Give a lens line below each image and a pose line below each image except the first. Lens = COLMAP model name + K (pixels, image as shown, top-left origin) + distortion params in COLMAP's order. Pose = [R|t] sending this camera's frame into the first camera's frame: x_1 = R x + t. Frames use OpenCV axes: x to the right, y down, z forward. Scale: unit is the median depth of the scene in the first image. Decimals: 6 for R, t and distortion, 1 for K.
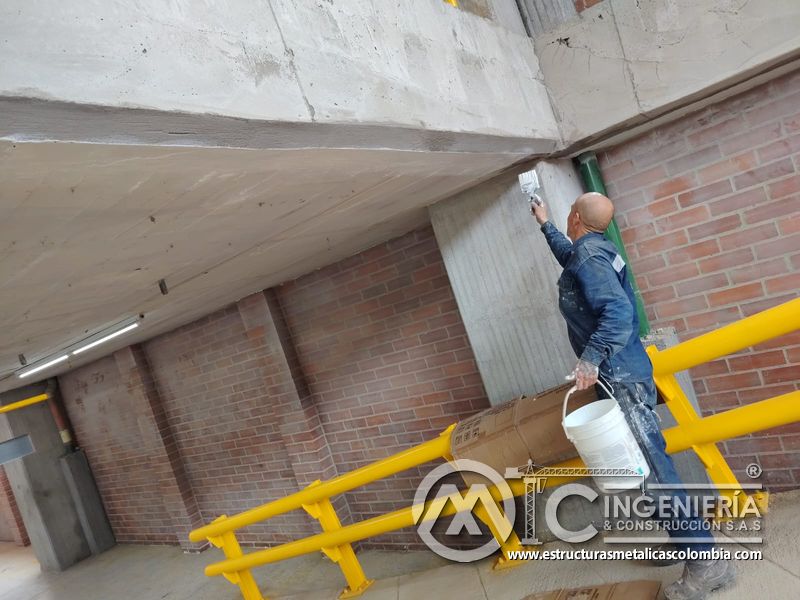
lens RADIAL K [[560.7, 0, 405.6], [0, 560.7, 296.2], [0, 0, 1]] dist [0.042669, -0.034592]
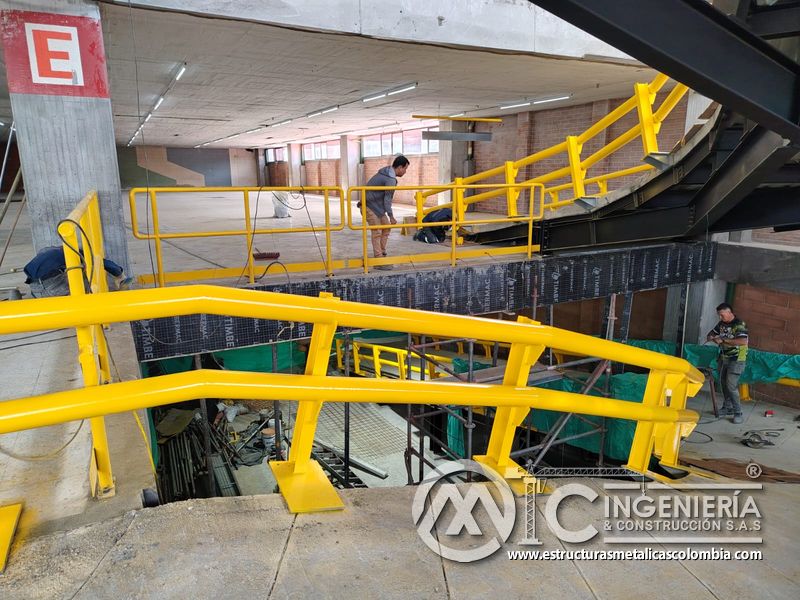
lens RADIAL K [[560.7, 0, 405.6], [0, 560.7, 296.2], [0, 0, 1]] dist [0.042669, -0.034592]
pose [[0.849852, 0.395374, -0.348471, 0.127050], [-0.274730, 0.896614, 0.347284, 0.109780], [0.449751, -0.199405, 0.870610, -1.220800]]
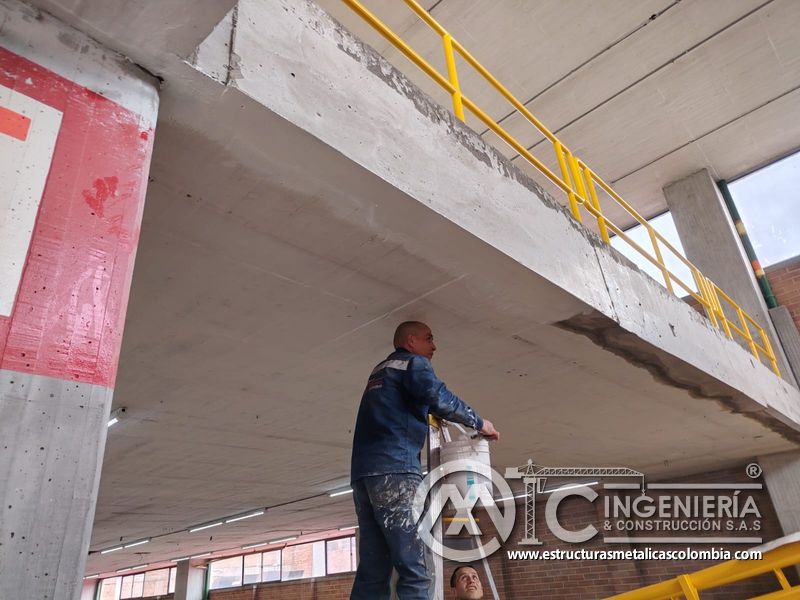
lens RADIAL K [[560.7, 0, 405.6], [0, 560.7, 296.2], [0, 0, 1]] dist [0.042669, -0.034592]
pose [[0.962212, 0.147084, -0.229158, -0.473001], [-0.230207, 0.888886, -0.396090, 0.267035], [0.145437, 0.433876, 0.889157, -0.822458]]
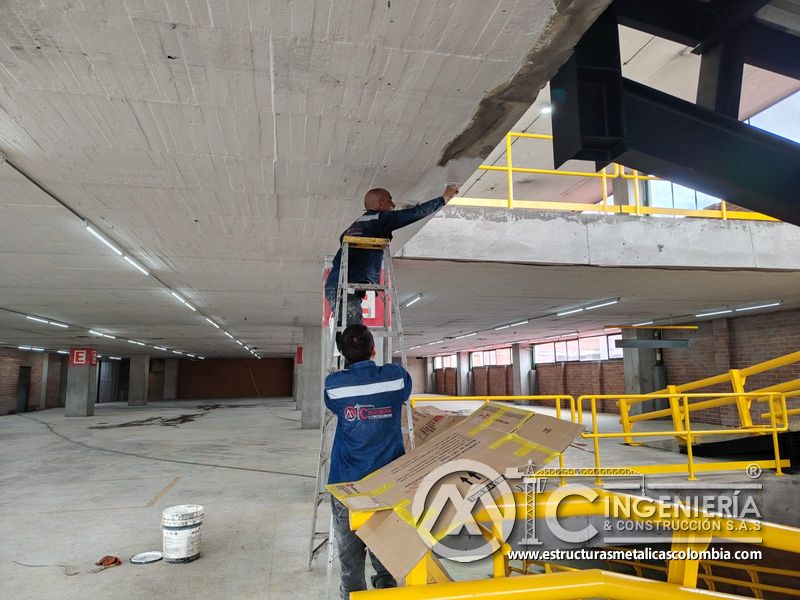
lens RADIAL K [[551.4, 0, 400.0], [0, 551.4, 300.0], [0, 0, 1]] dist [0.085358, -0.093014]
pose [[0.702342, 0.212097, -0.679507, 0.053251], [-0.214939, 0.973212, 0.081610, 0.121928], [0.678614, 0.088734, 0.729116, -1.356169]]
